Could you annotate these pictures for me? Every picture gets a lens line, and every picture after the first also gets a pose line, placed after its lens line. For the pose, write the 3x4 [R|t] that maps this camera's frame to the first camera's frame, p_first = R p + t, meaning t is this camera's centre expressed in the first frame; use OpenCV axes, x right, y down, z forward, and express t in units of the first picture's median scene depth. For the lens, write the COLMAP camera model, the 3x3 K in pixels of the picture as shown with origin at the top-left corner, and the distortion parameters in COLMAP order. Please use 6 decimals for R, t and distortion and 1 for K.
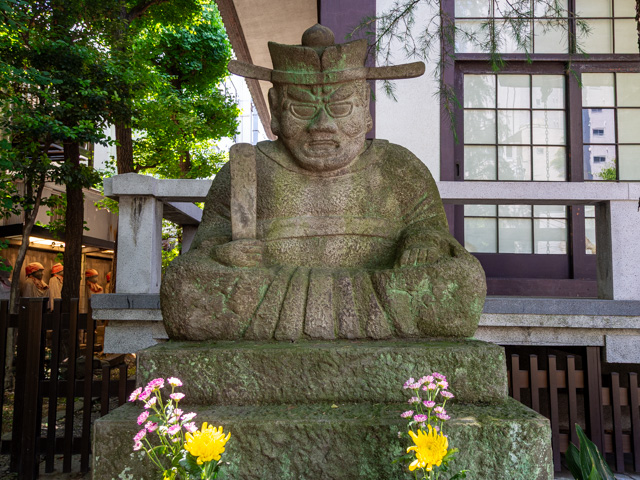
lens RADIAL K [[591.7, 0, 320.0], [0, 591.7, 240.0], [0, 0, 1]] dist [-0.006034, -0.006706]
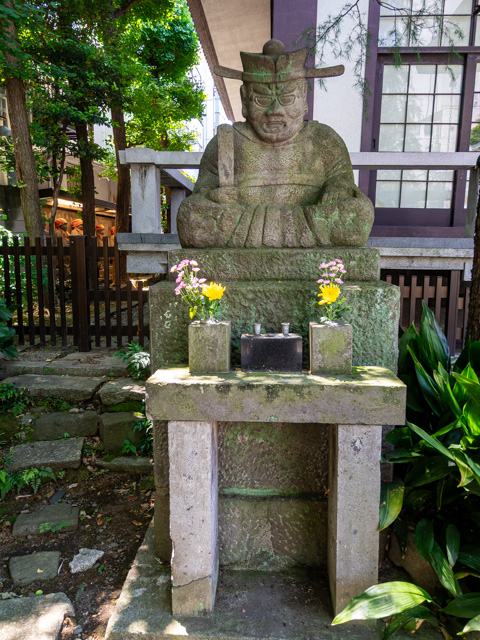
lens RADIAL K [[460.6, 0, 240.0], [0, 460.6, 320.0], [0, 0, 1]] dist [-0.005601, -0.000303]
pose [[0.998295, 0.014647, -0.056511, -0.006799], [-0.000686, 0.970889, 0.239529, 0.026329], [0.058374, -0.239081, 0.969243, -0.163764]]
